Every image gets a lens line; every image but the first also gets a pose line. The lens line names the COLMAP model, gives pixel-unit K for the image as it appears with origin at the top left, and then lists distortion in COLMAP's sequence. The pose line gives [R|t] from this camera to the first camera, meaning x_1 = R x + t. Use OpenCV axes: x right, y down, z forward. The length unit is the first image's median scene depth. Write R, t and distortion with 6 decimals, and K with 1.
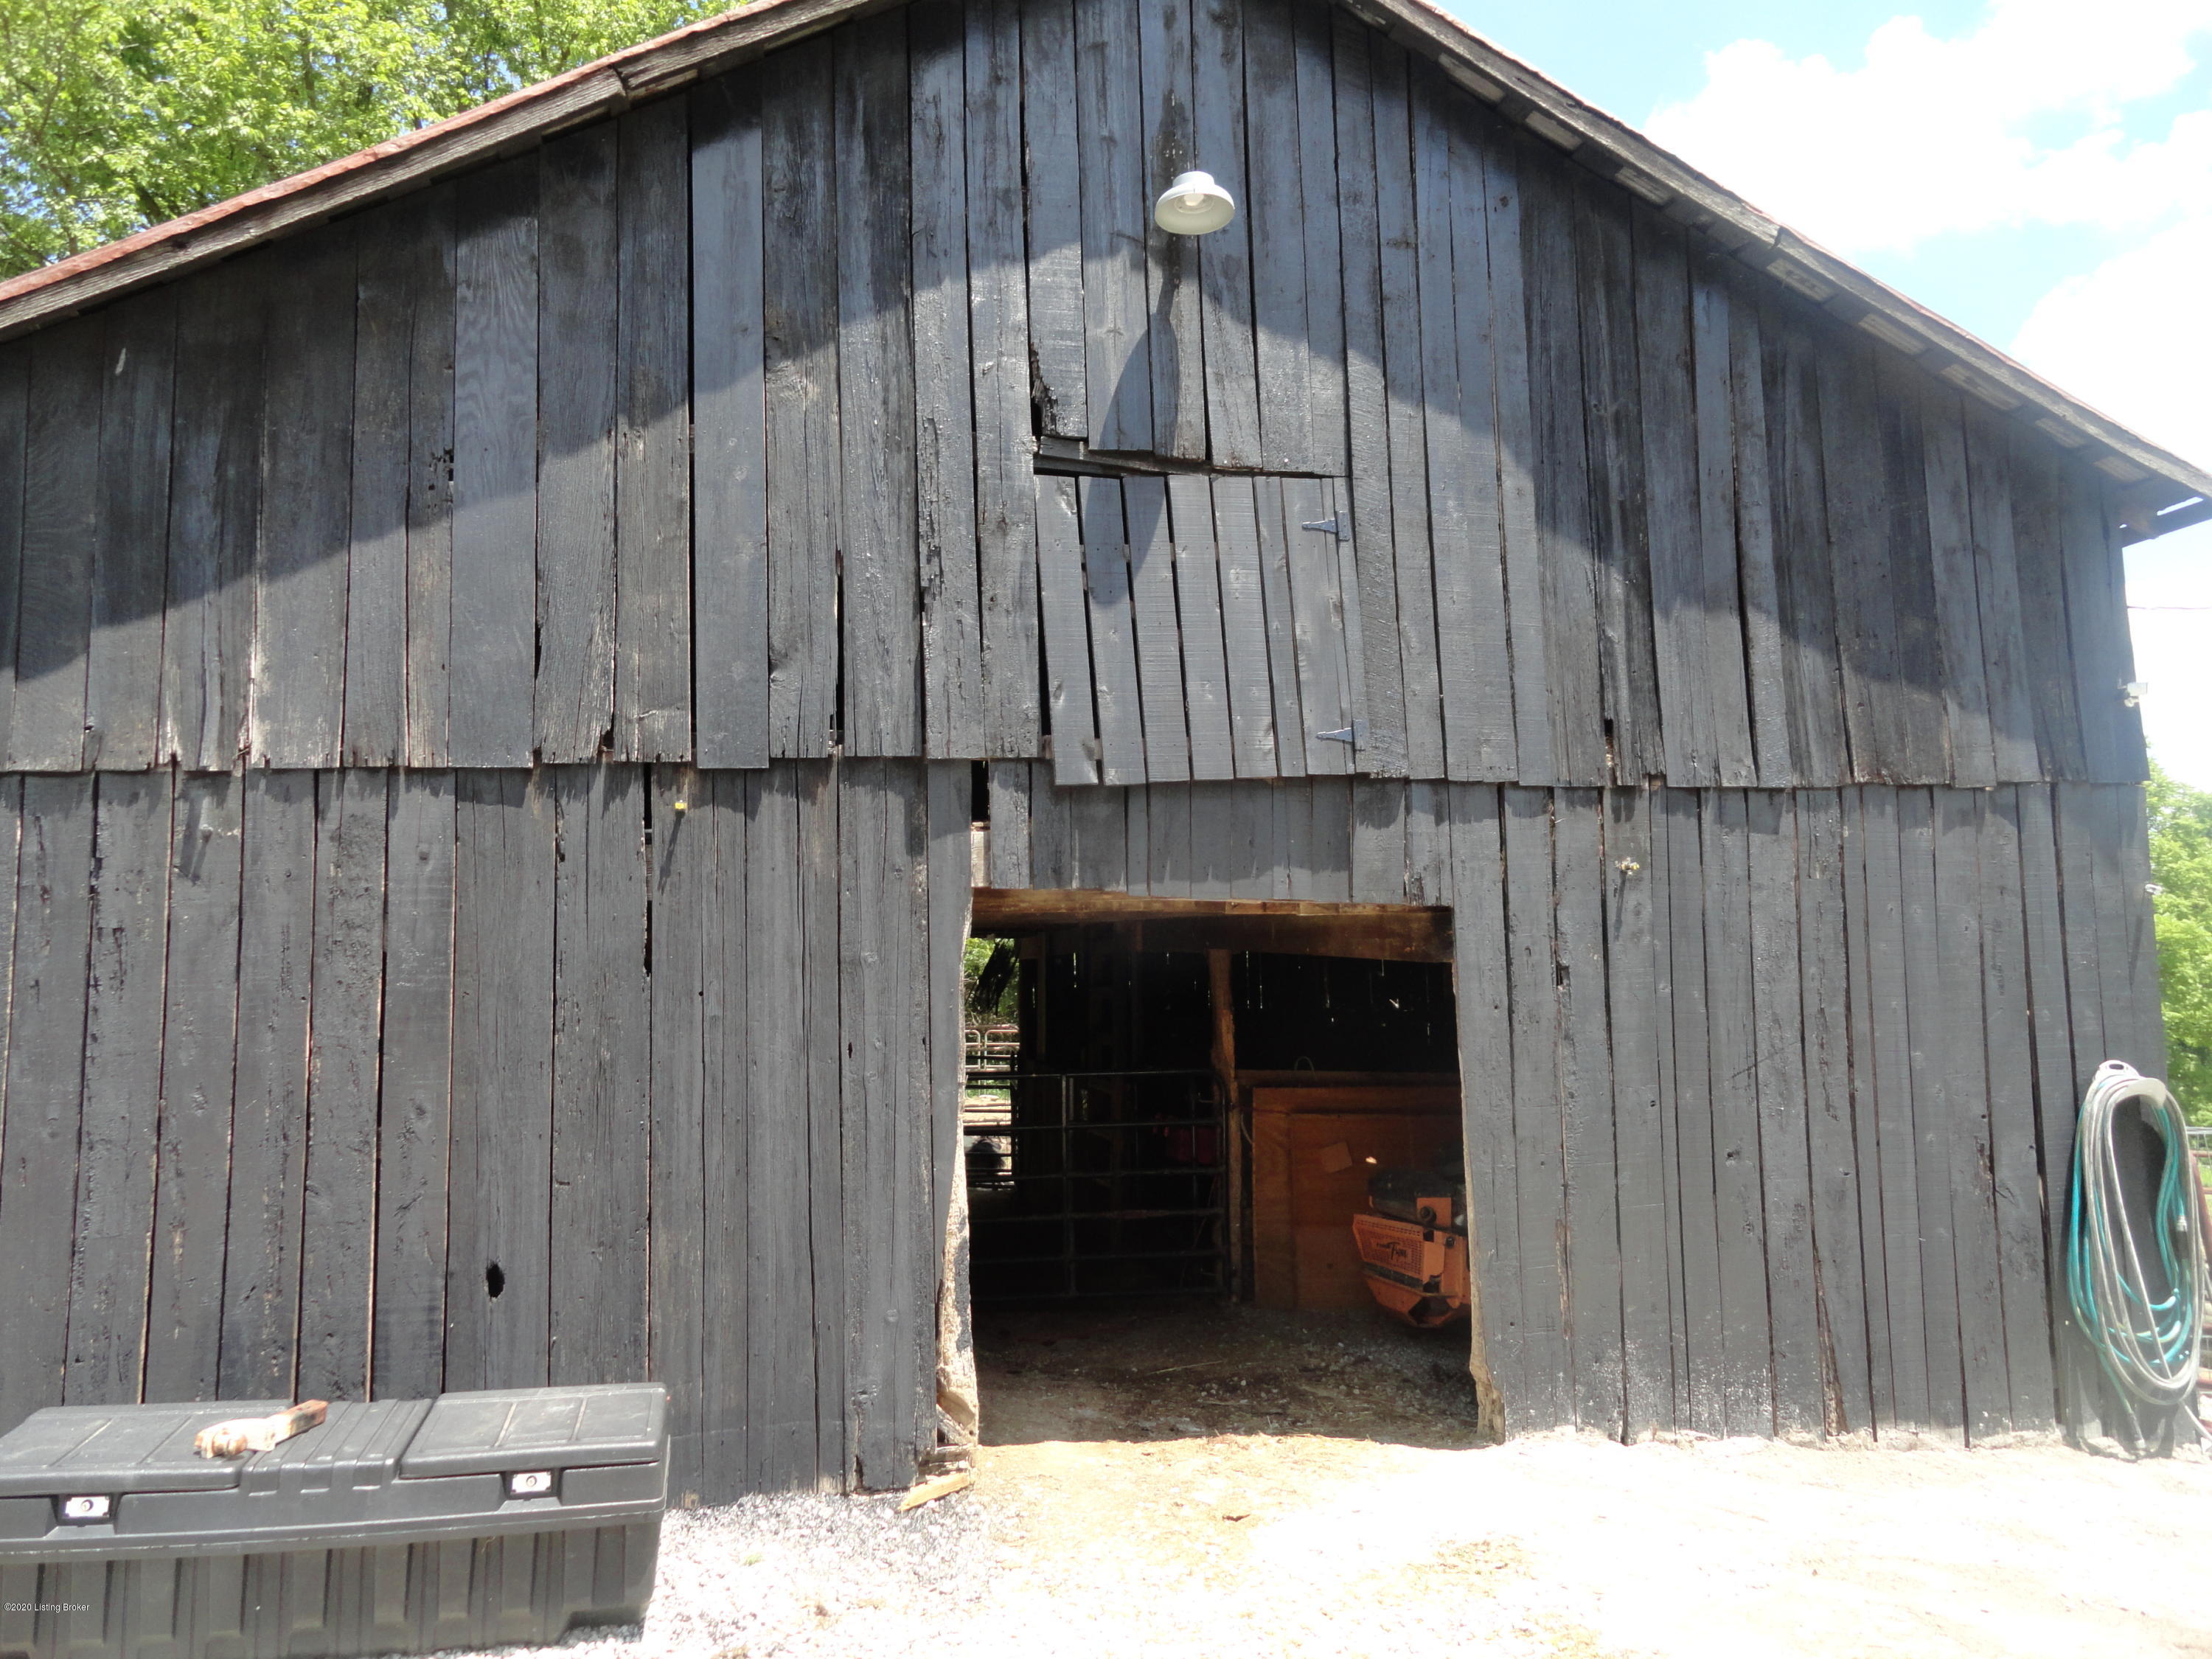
lens RADIAL K [[1528.7, 0, 1106.0], [0, 1528.7, 829.5], [0, 0, 1]] dist [0.000964, 0.003322]
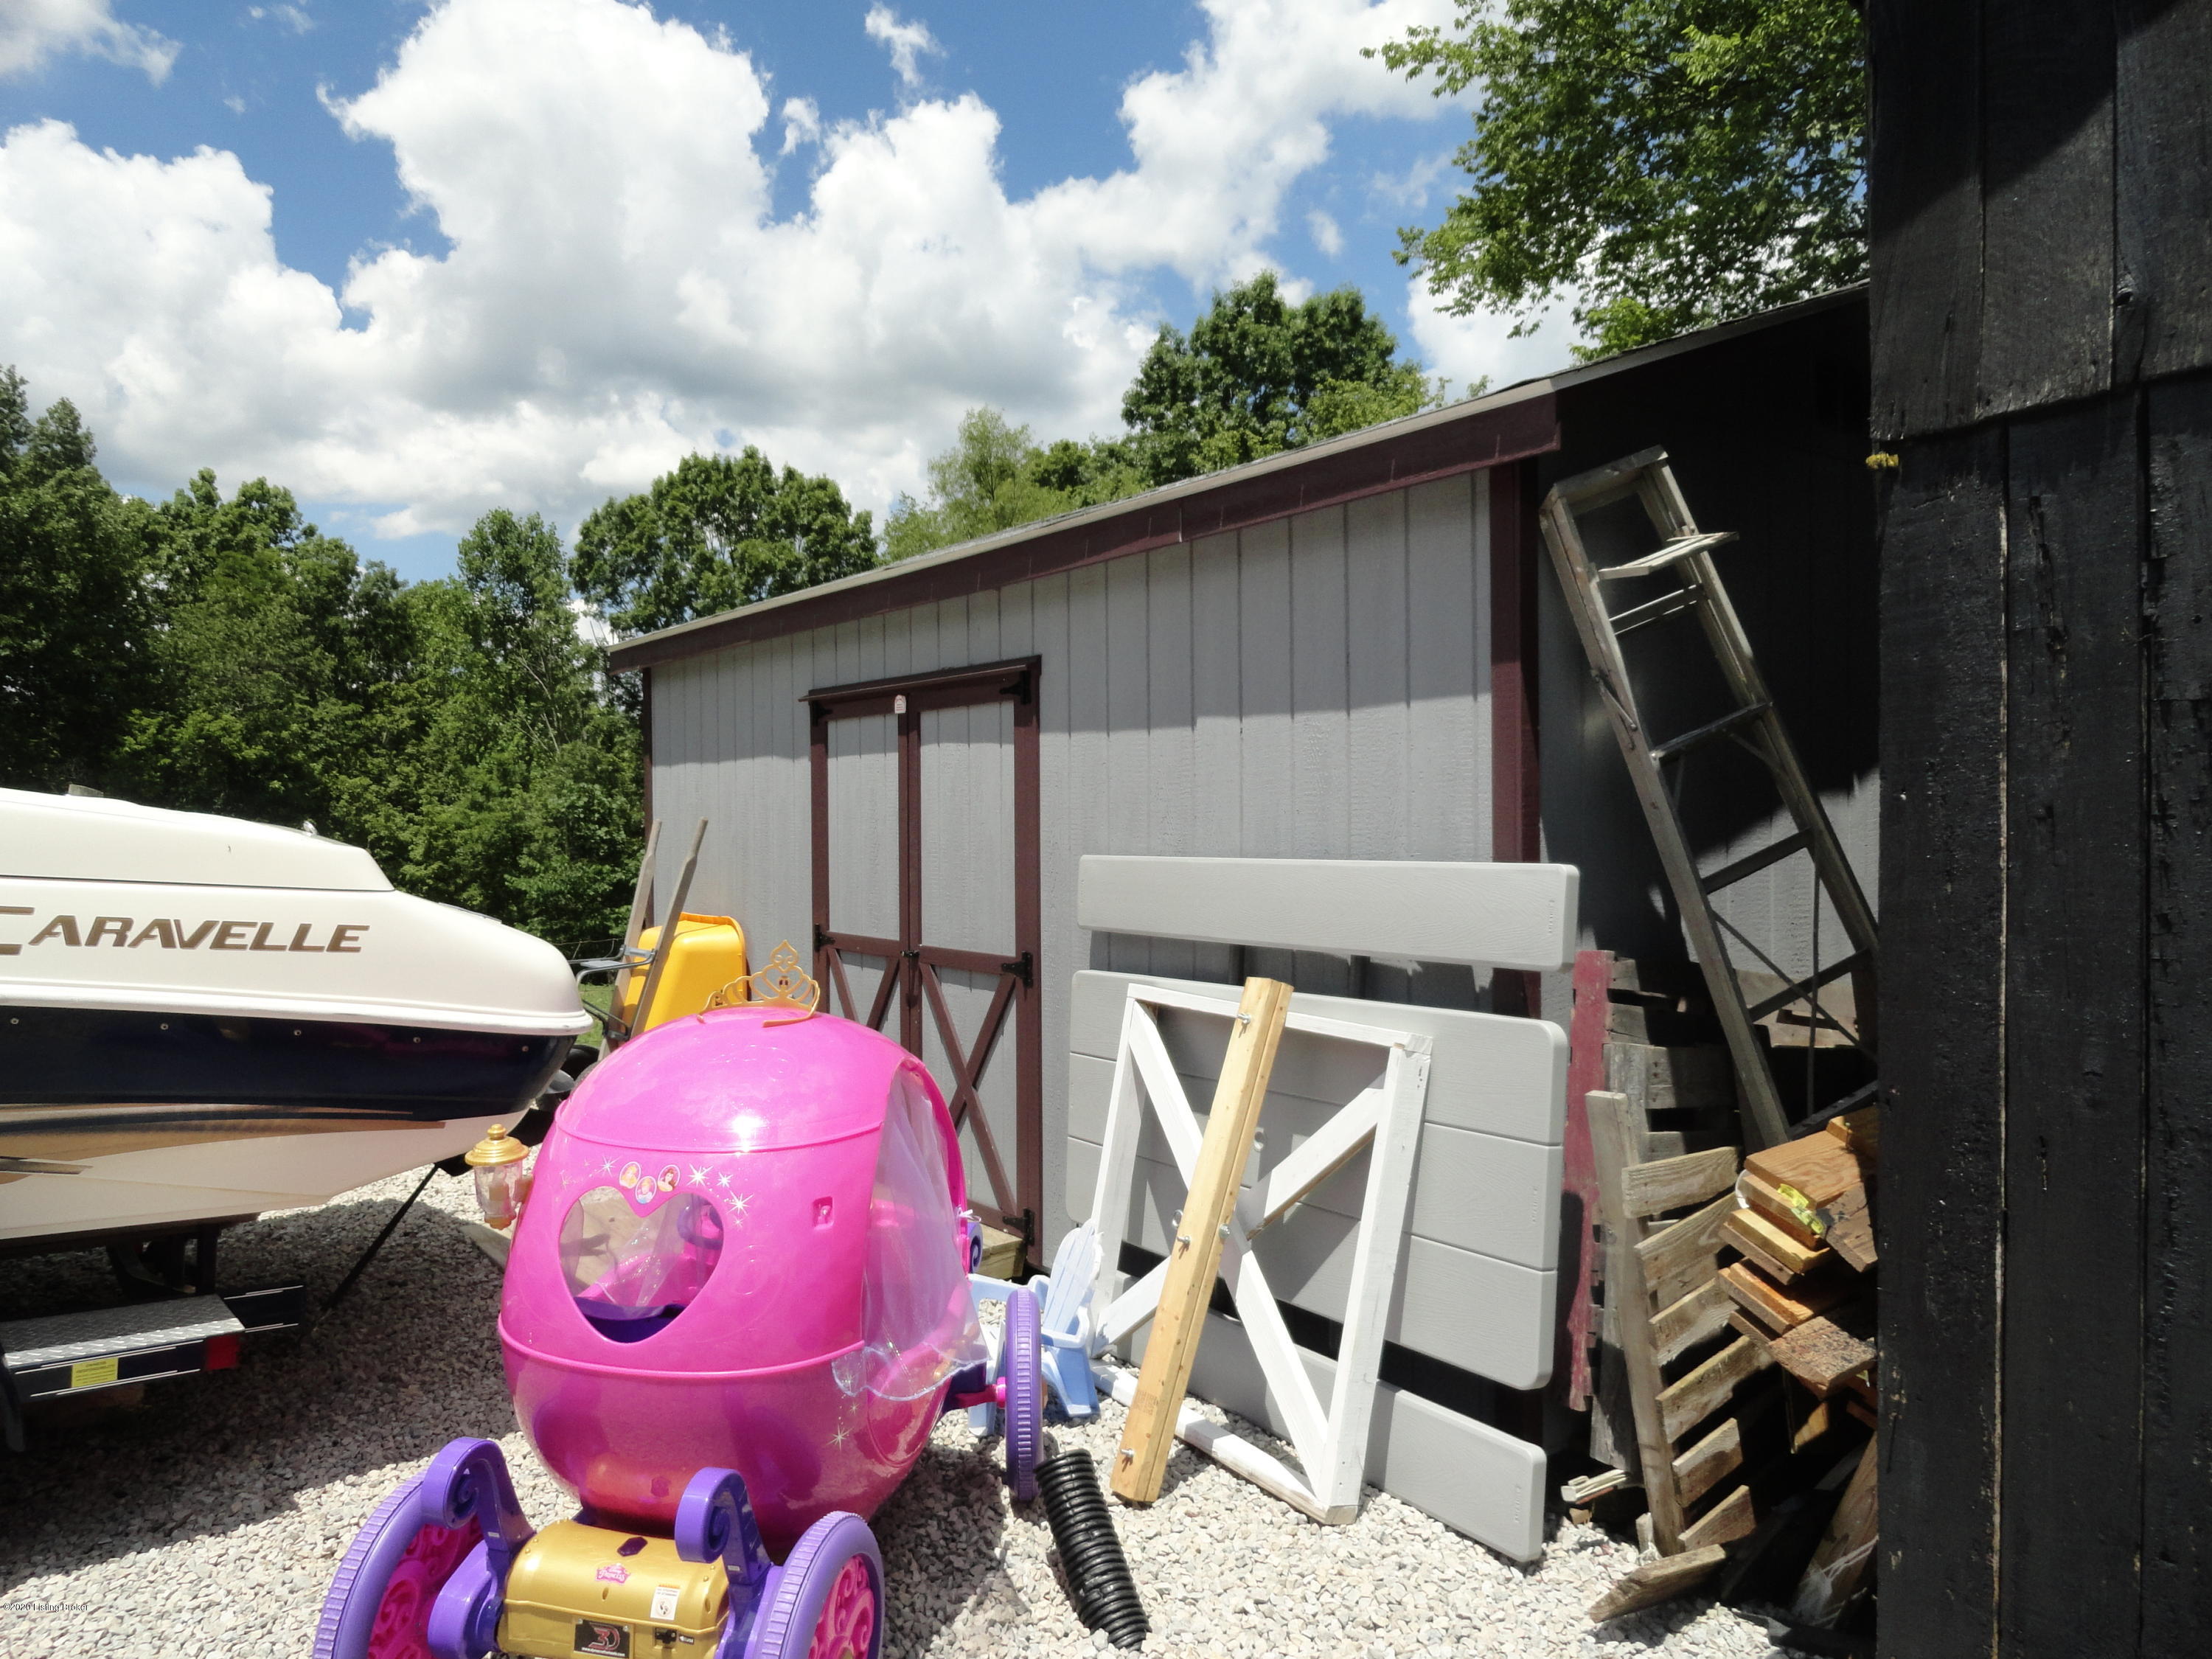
lens RADIAL K [[1528.7, 0, 1106.0], [0, 1528.7, 829.5], [0, 0, 1]] dist [0.000964, 0.003322]
pose [[0.379115, 0.015885, -0.925213, -0.331100], [0.085745, 0.994948, 0.052217, 0.050607], [0.921368, -0.099129, 0.375838, 0.497603]]
